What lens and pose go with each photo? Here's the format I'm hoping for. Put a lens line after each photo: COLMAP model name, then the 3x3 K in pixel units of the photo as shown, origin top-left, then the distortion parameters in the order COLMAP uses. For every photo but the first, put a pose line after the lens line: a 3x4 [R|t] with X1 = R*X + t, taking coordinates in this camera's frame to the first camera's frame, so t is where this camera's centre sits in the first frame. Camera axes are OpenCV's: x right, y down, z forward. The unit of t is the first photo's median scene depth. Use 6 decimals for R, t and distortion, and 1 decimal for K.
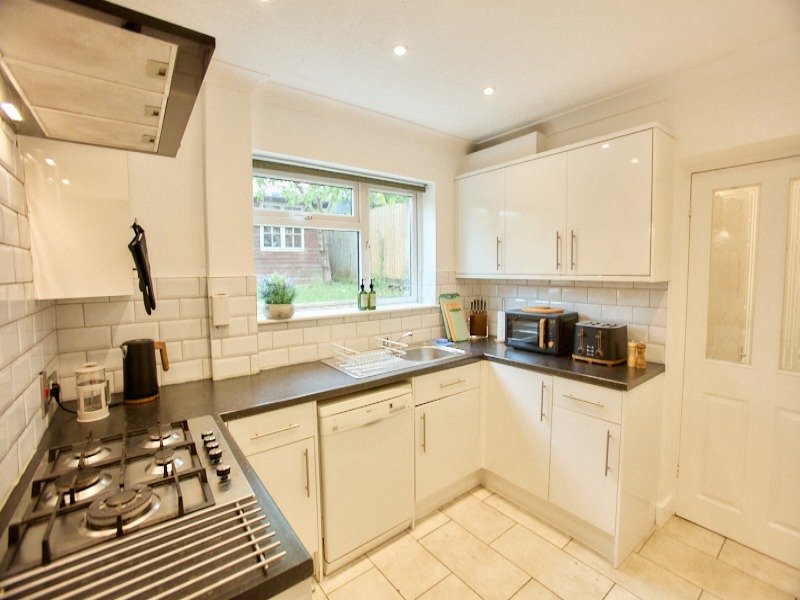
lens RADIAL K [[398.7, 0, 401.1], [0, 398.7, 294.0], [0, 0, 1]] dist [-0.022781, 0.000083]
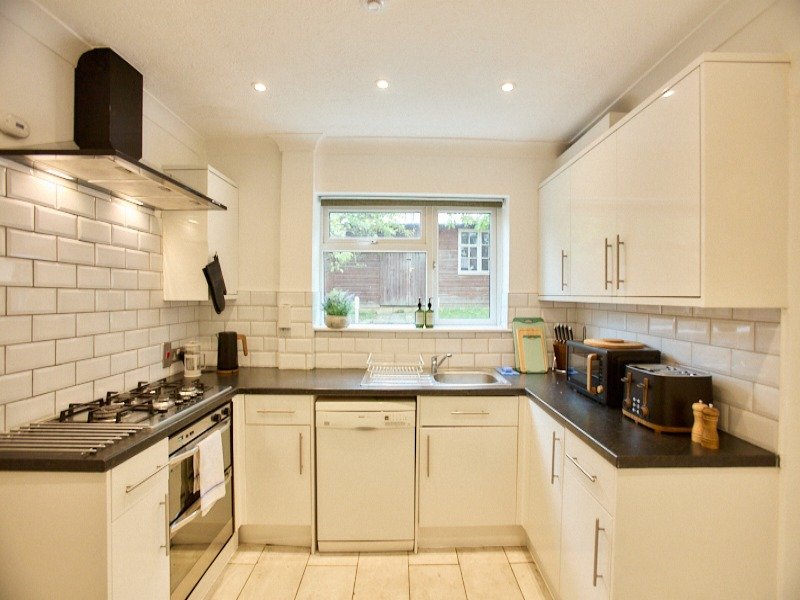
lens RADIAL K [[384.6, 0, 400.0], [0, 384.6, 300.0], [0, 0, 1]] dist [-0.020431, -0.000010]
pose [[0.768734, 0.022472, -0.639174, 0.574614], [-0.055844, 0.997924, -0.032079, 0.003826], [0.637126, 0.060354, 0.768393, 0.213268]]
